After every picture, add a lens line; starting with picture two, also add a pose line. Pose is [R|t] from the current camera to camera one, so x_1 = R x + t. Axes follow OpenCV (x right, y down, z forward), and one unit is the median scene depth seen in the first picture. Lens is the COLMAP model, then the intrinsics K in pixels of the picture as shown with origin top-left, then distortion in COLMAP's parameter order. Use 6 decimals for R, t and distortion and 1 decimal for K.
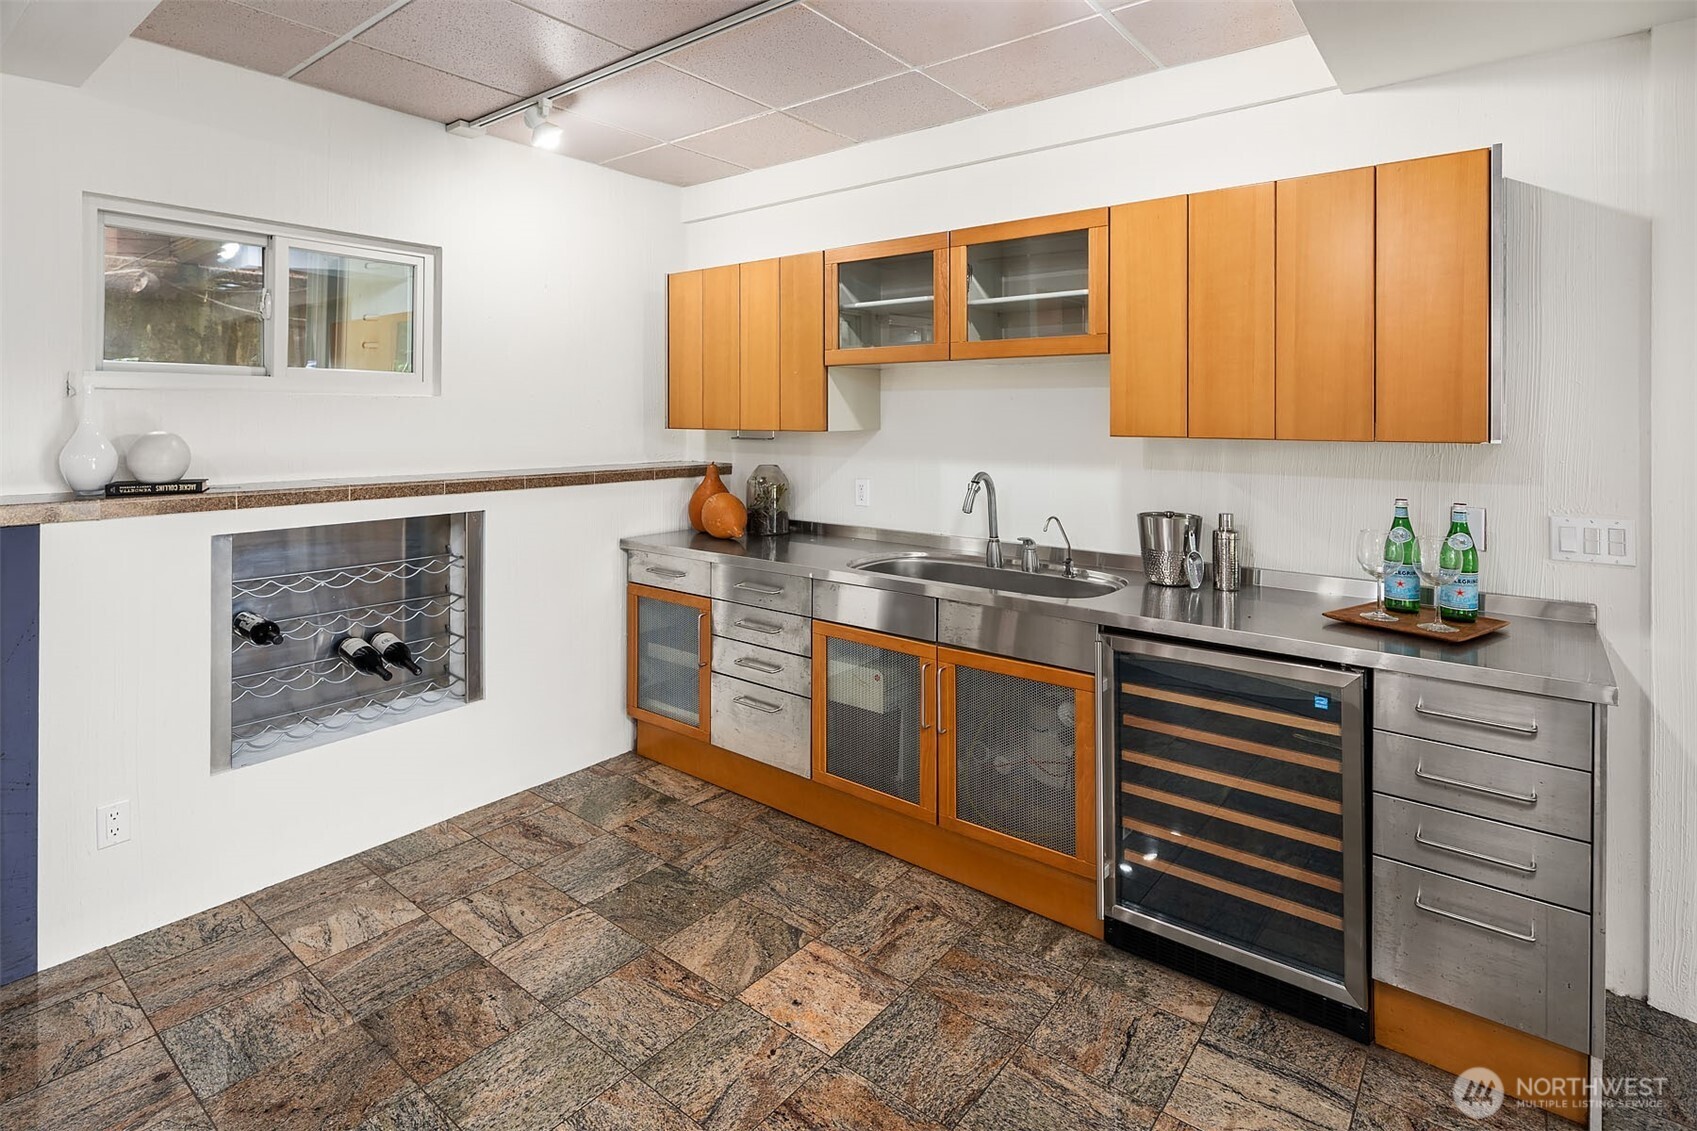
lens RADIAL K [[850.9, 0, 854.8], [0, 850.9, 410.6], [0, 0, 1]] dist [0.019739, 0.000230]
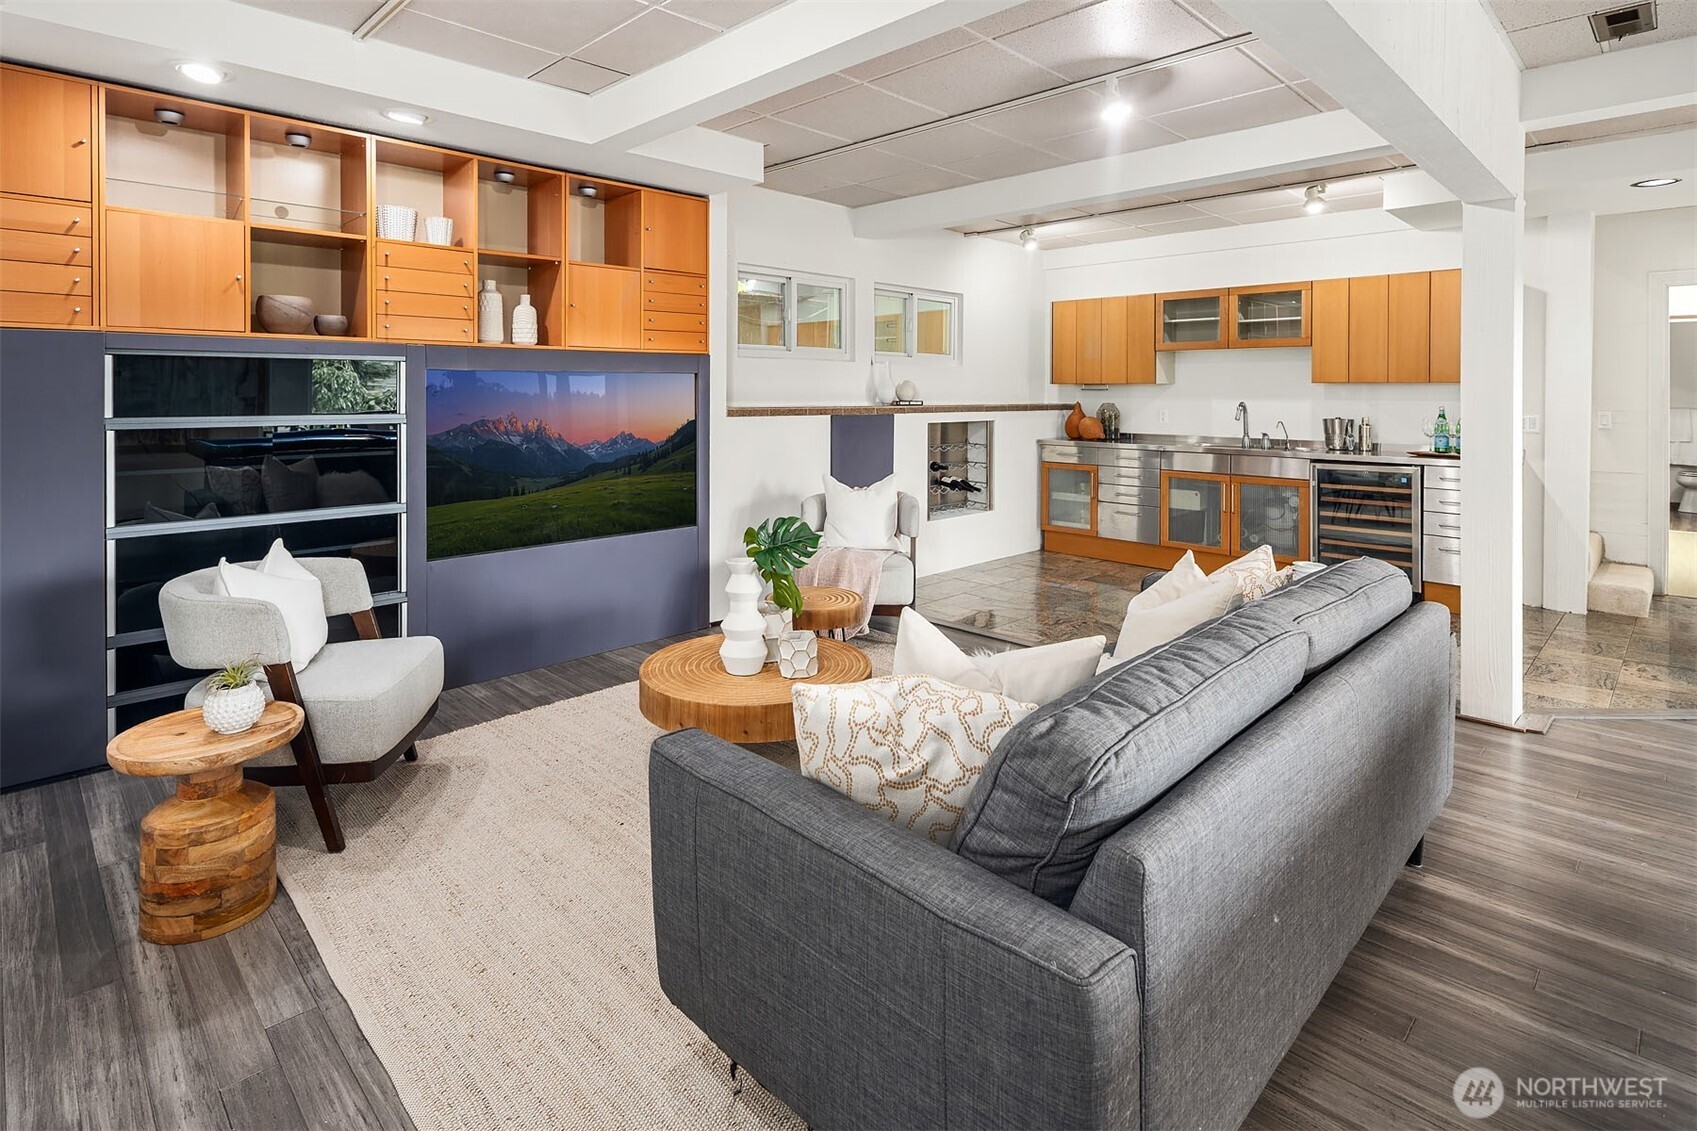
lens RADIAL K [[856.9, 0, 870.0], [0, 856.9, 393.0], [0, 0, 1]] dist [0.001319, -0.000052]
pose [[0.995281, 0.000605, -0.097031, -0.552113], [0.000109, 0.999973, 0.007359, 0.034521], [0.097033, -0.007335, 0.995254, -1.174323]]
